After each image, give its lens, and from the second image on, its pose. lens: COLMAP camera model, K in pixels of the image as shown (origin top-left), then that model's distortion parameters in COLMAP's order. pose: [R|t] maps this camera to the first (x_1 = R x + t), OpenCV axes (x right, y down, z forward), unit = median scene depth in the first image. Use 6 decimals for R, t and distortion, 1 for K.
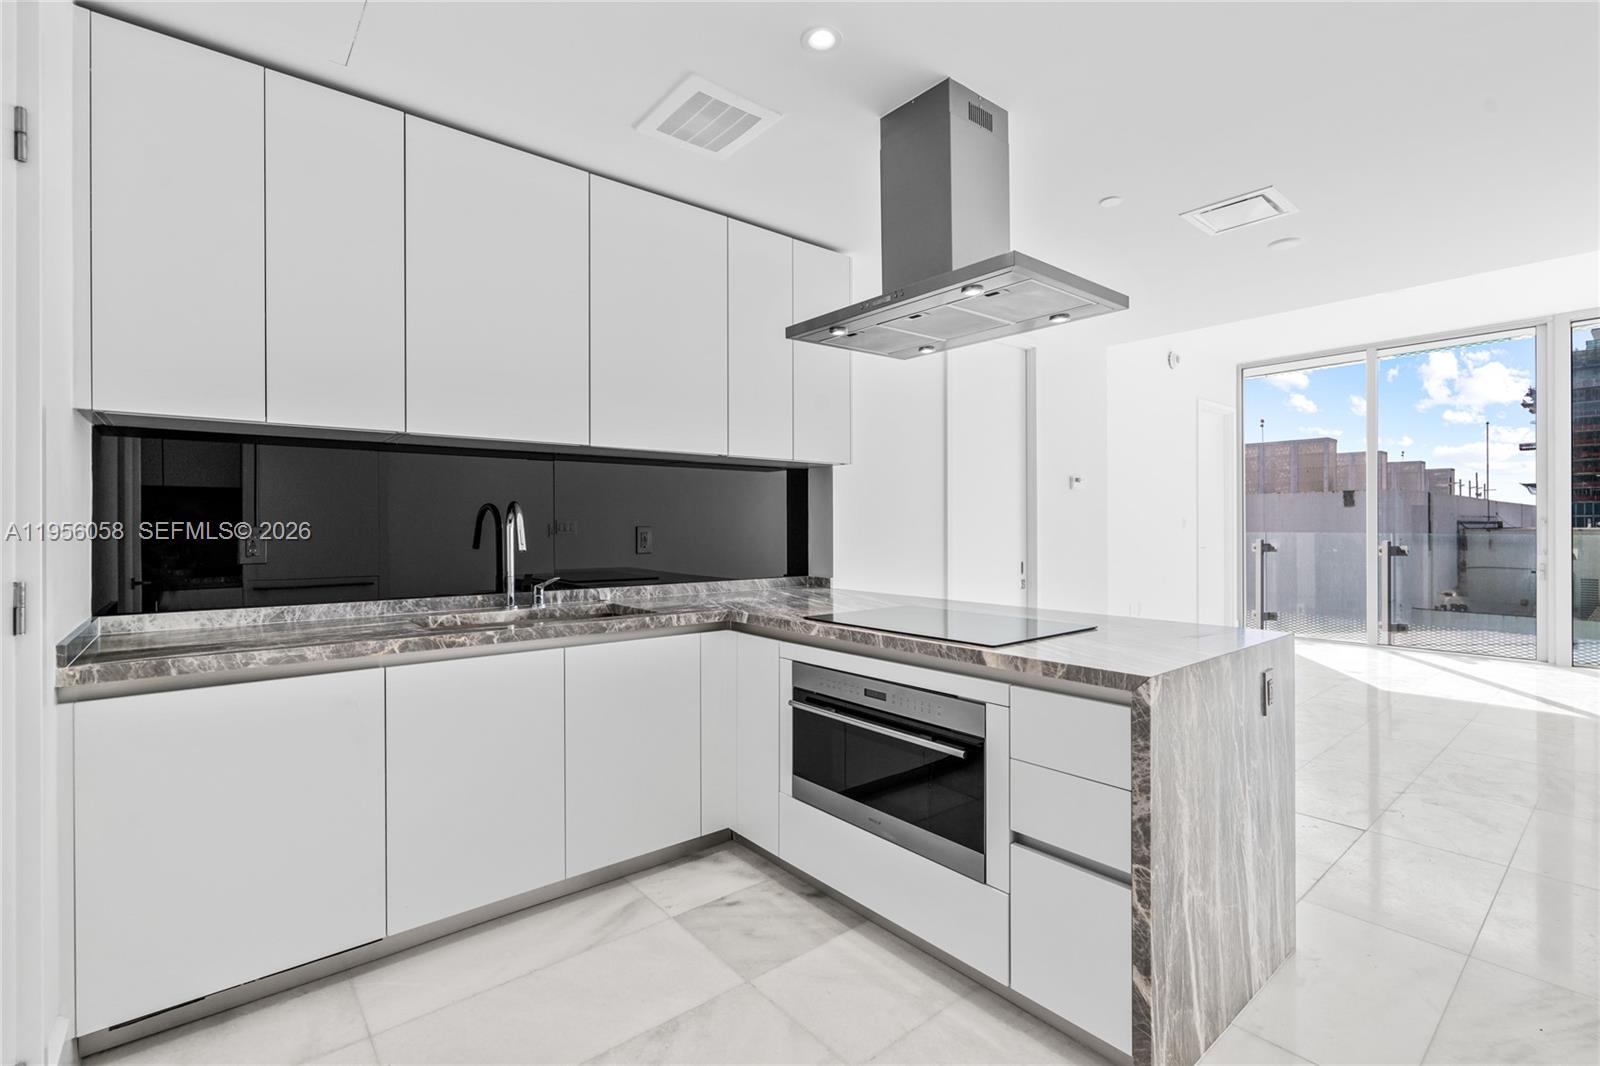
lens RADIAL K [[723.0, 0, 804.0], [0, 723.0, 527.1], [0, 0, 1]] dist [-0.008675, 0.006059]
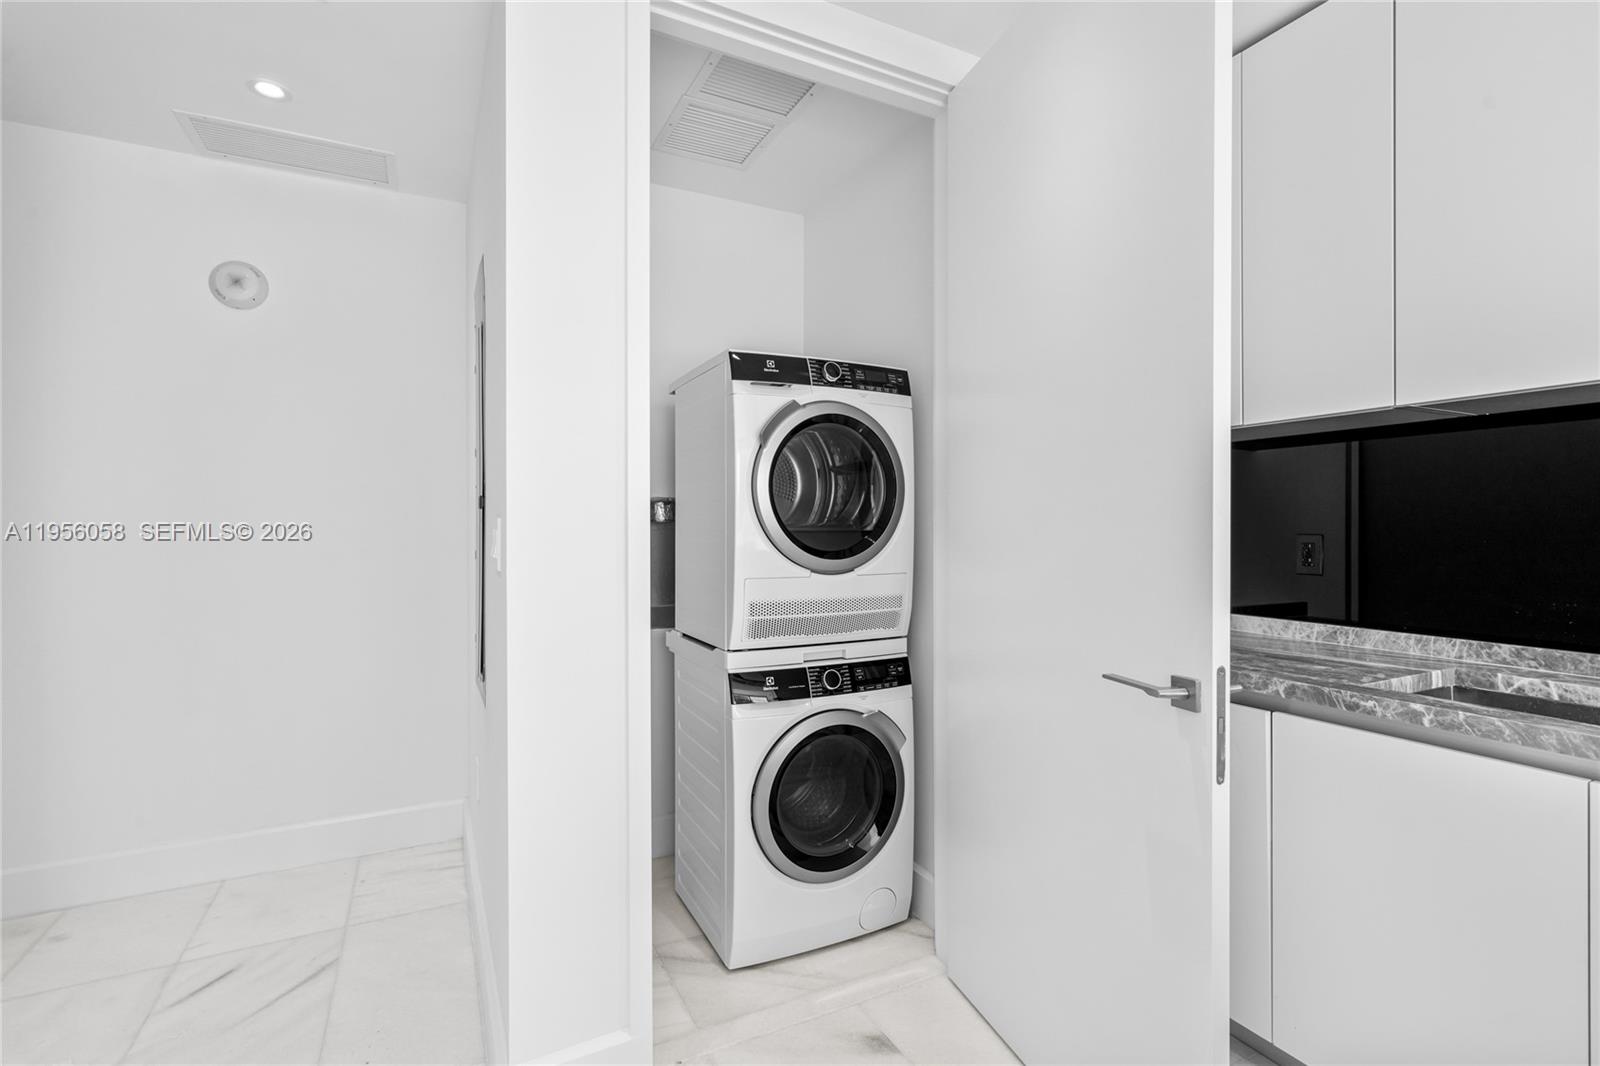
lens RADIAL K [[738.7, 0, 804.3], [0, 738.7, 527.7], [0, 0, 1]] dist [-0.000026, 0.000301]
pose [[-0.222951, 0.003309, -0.974824, 0.257706], [0.000481, 0.999994, 0.003285, -0.010520], [0.974829, 0.000263, -0.222952, 0.504026]]
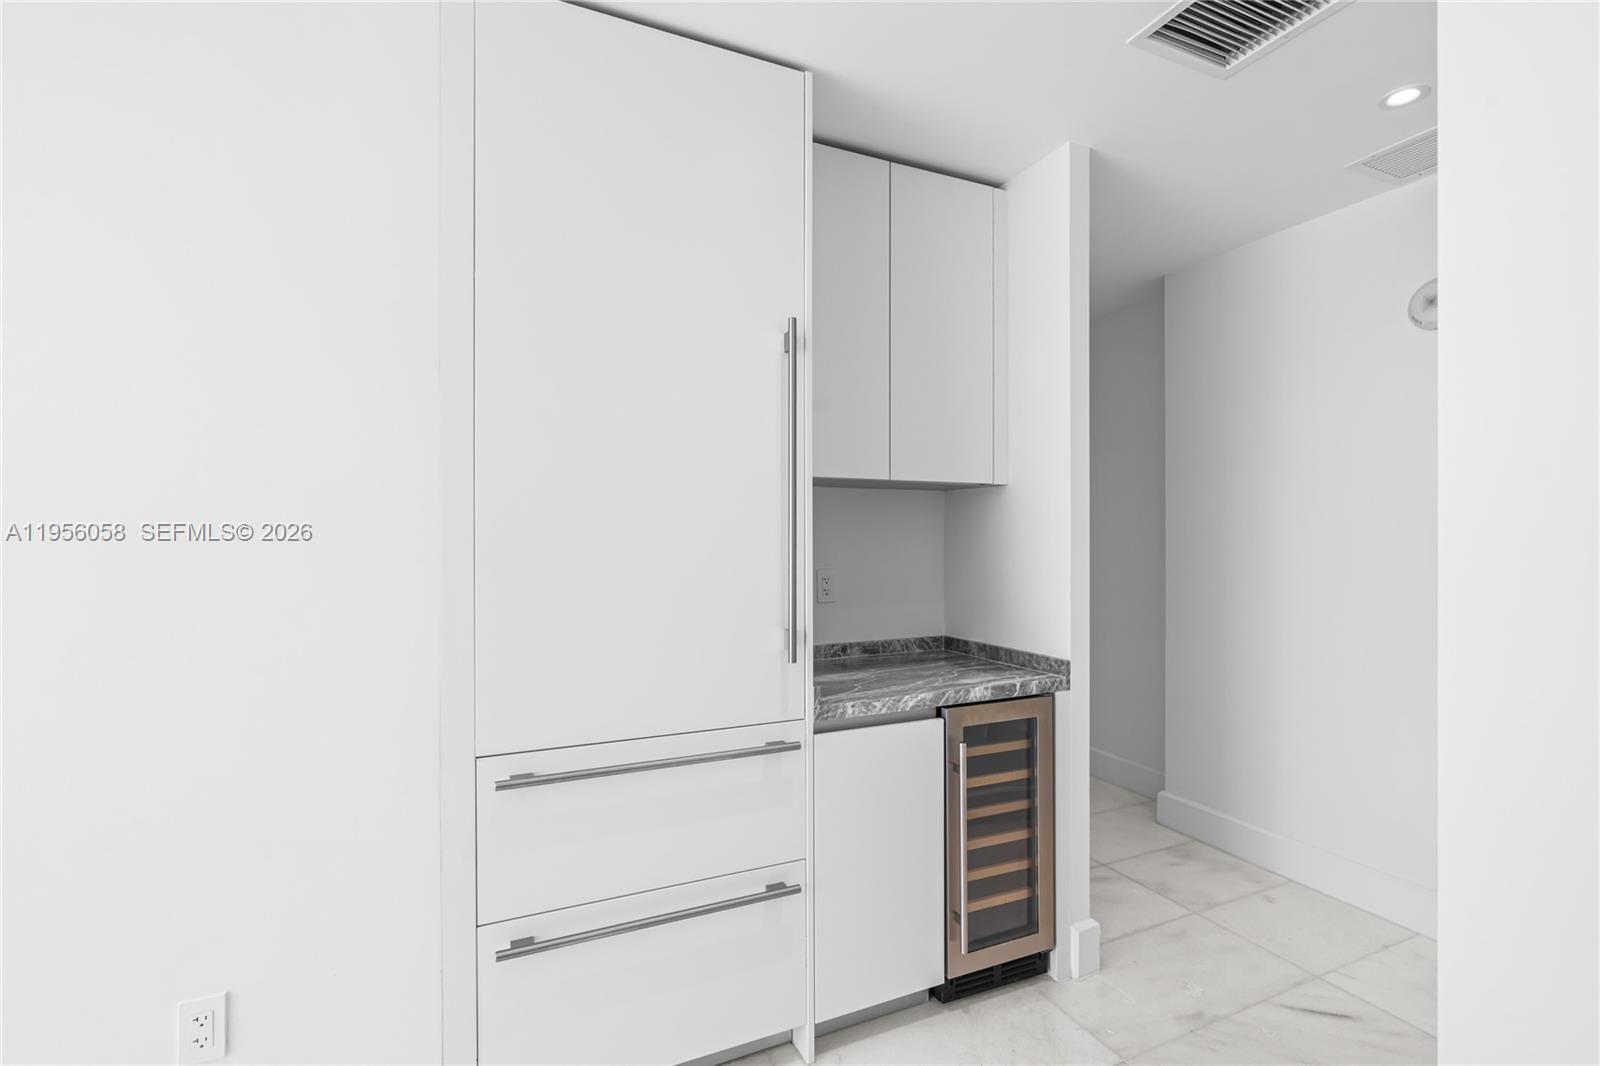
lens RADIAL K [[718.6, 0, 801.6], [0, 718.6, 527.8], [0, 0, 1]] dist [-0.012085, 0.005457]
pose [[-0.963586, 0.003413, 0.267375, -0.014044], [0.002574, 0.999991, -0.003491, -0.052734], [-0.267385, -0.002675, -0.963586, 0.616857]]
